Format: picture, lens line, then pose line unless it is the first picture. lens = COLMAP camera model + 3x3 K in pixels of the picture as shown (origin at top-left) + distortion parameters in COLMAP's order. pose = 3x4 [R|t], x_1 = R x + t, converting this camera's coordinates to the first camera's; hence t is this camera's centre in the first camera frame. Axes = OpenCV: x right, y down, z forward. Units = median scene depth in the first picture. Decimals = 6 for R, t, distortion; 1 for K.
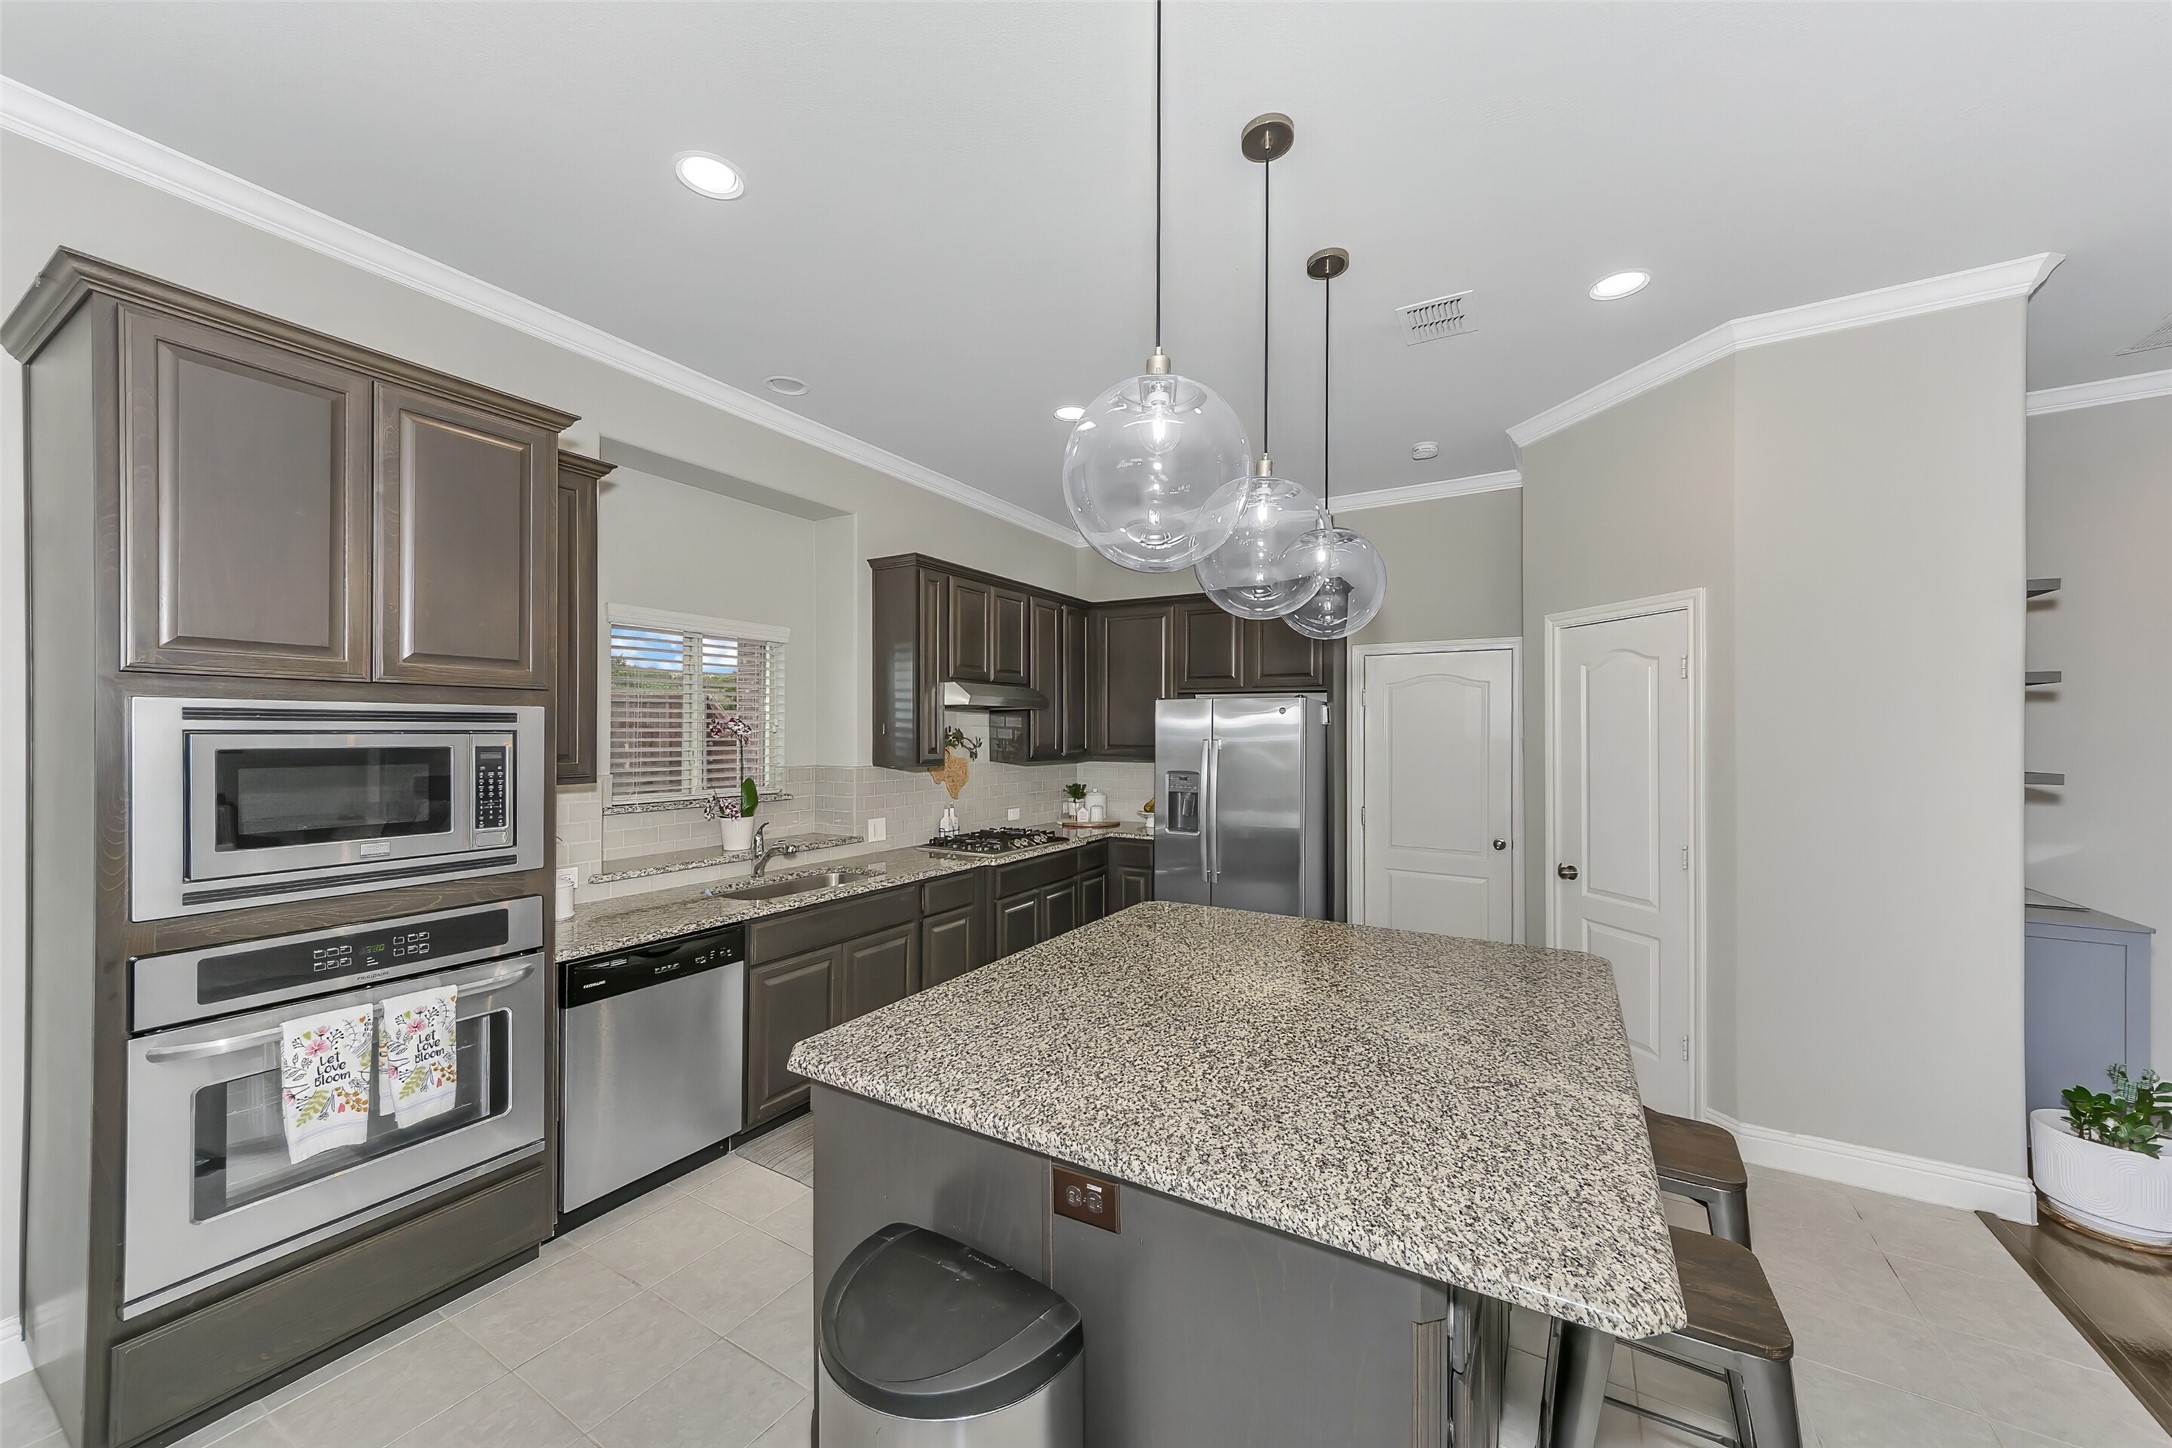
lens RADIAL K [[783.7, 0, 1115.6], [0, 783.7, 729.5], [0, 0, 1]] dist [-0.000117, -0.000165]
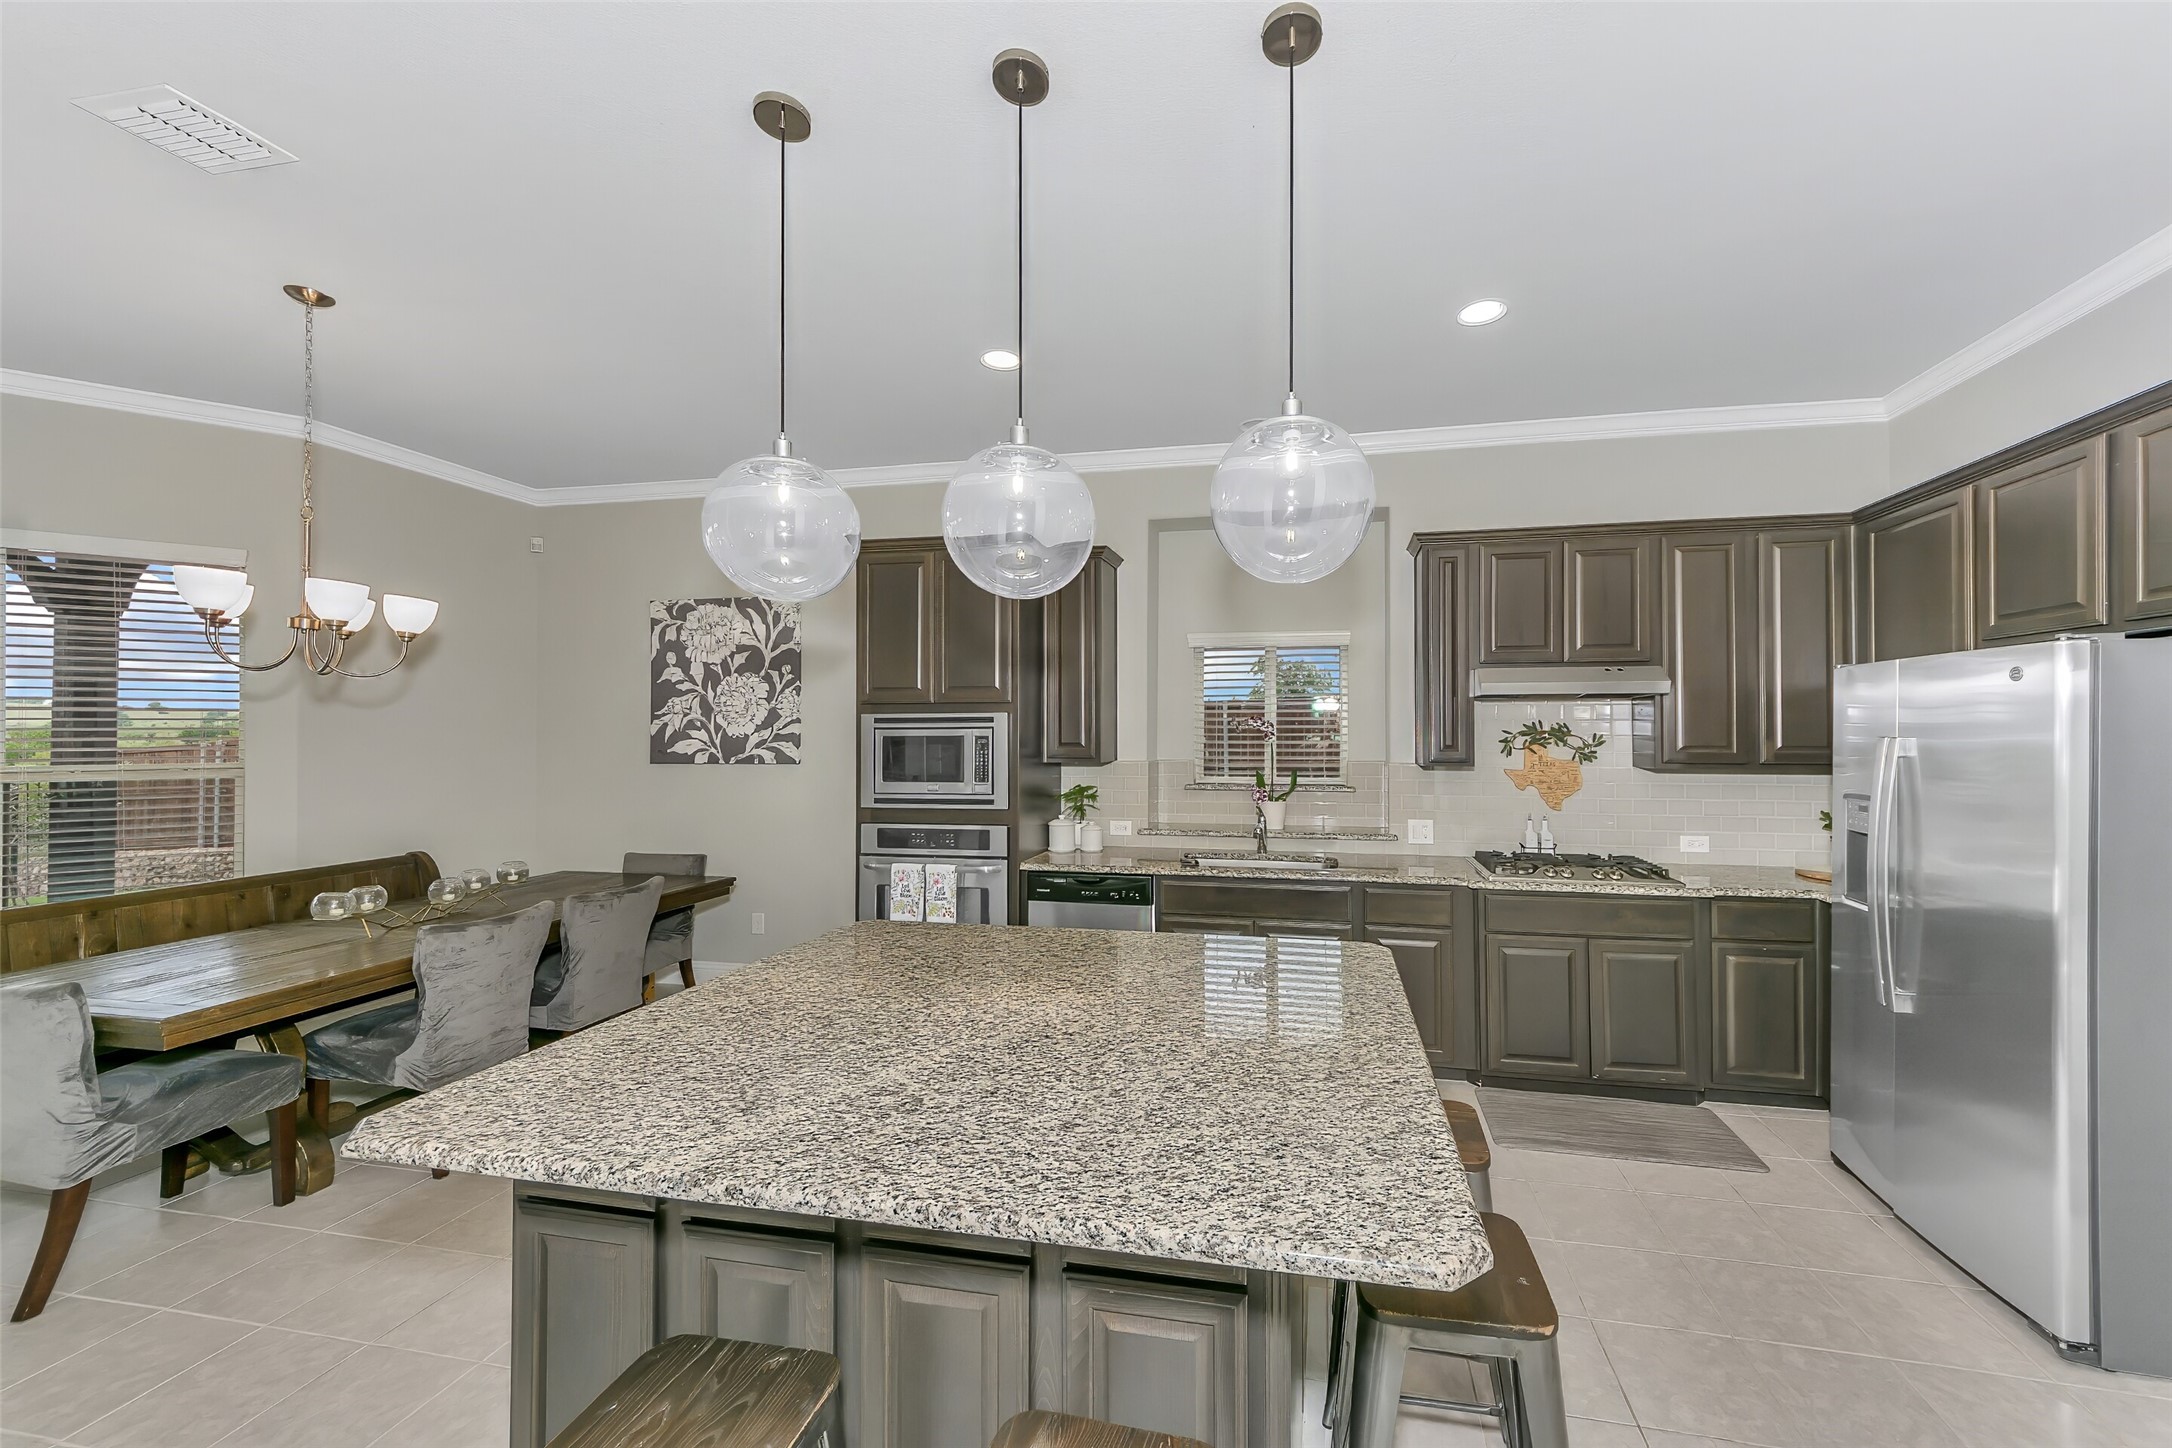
lens RADIAL K [[802.2, 0, 1140.4], [0, 802.2, 728.5], [0, 0, 1]] dist [0.009845, -0.000004]
pose [[0.332233, -0.006064, -0.943178, 1.034124], [0.004962, 0.999977, -0.004681, 0.015075], [0.943184, -0.003125, 0.332255, 0.757757]]
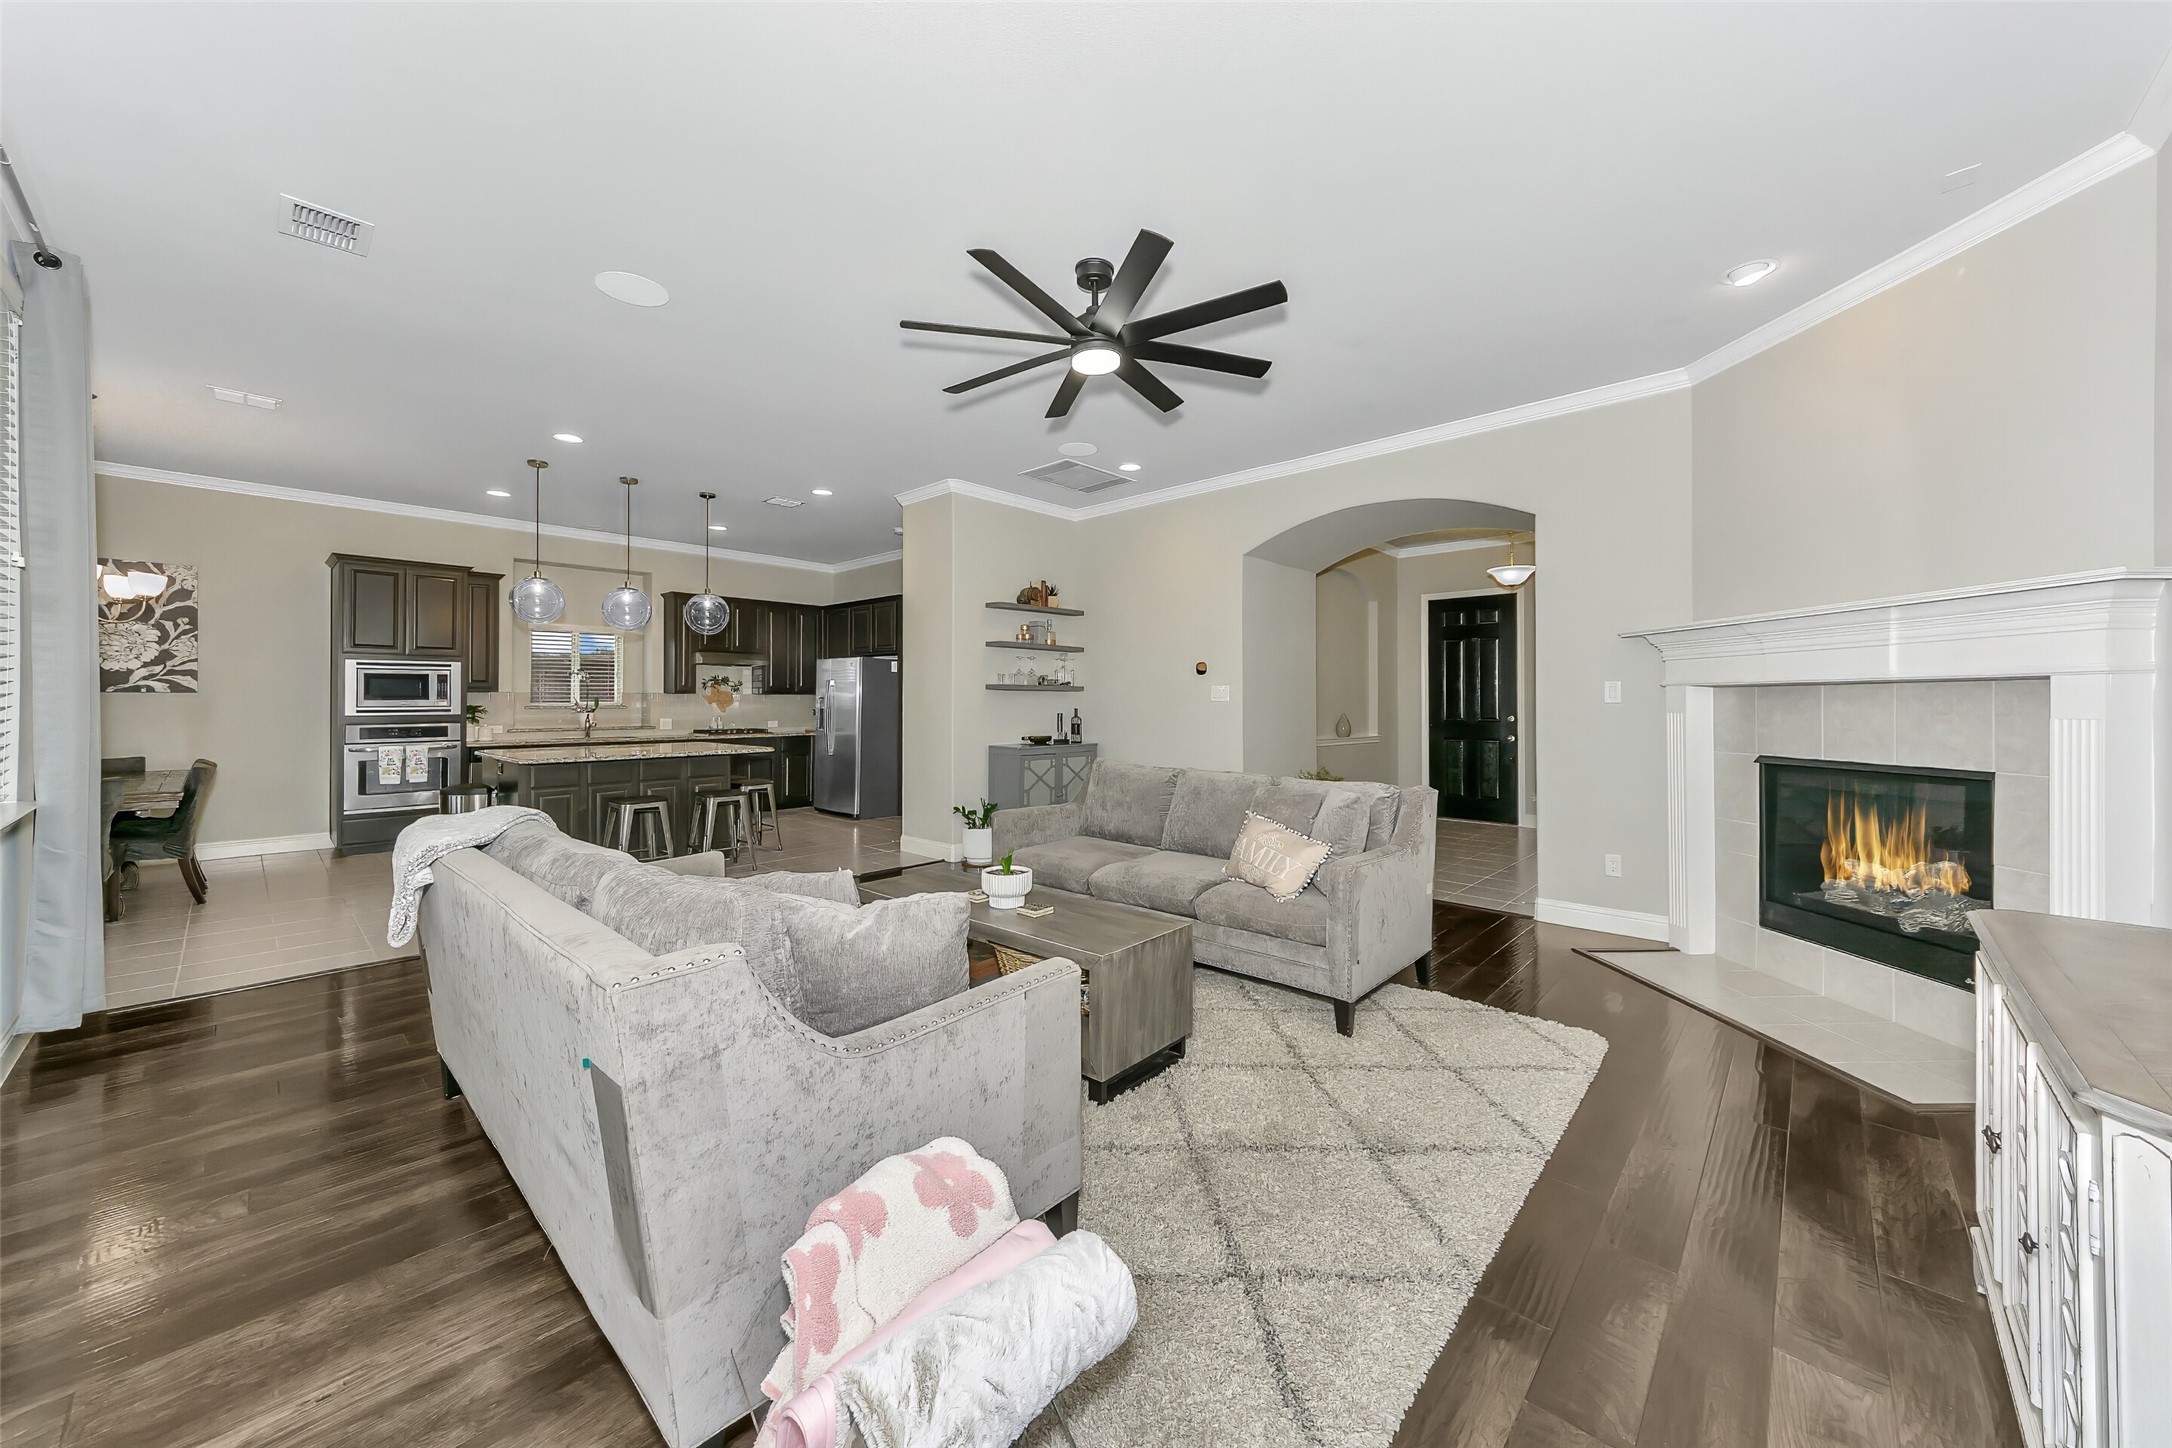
lens RADIAL K [[783.4, 0, 1059.0], [0, 783.4, 681.9], [0, 0, 1]] dist [0.000553, -0.000298]
pose [[0.968266, 0.003511, -0.249896, 2.507169], [-0.006869, 0.999897, -0.012568, 0.076327], [0.249826, 0.013886, 0.968191, -1.511013]]
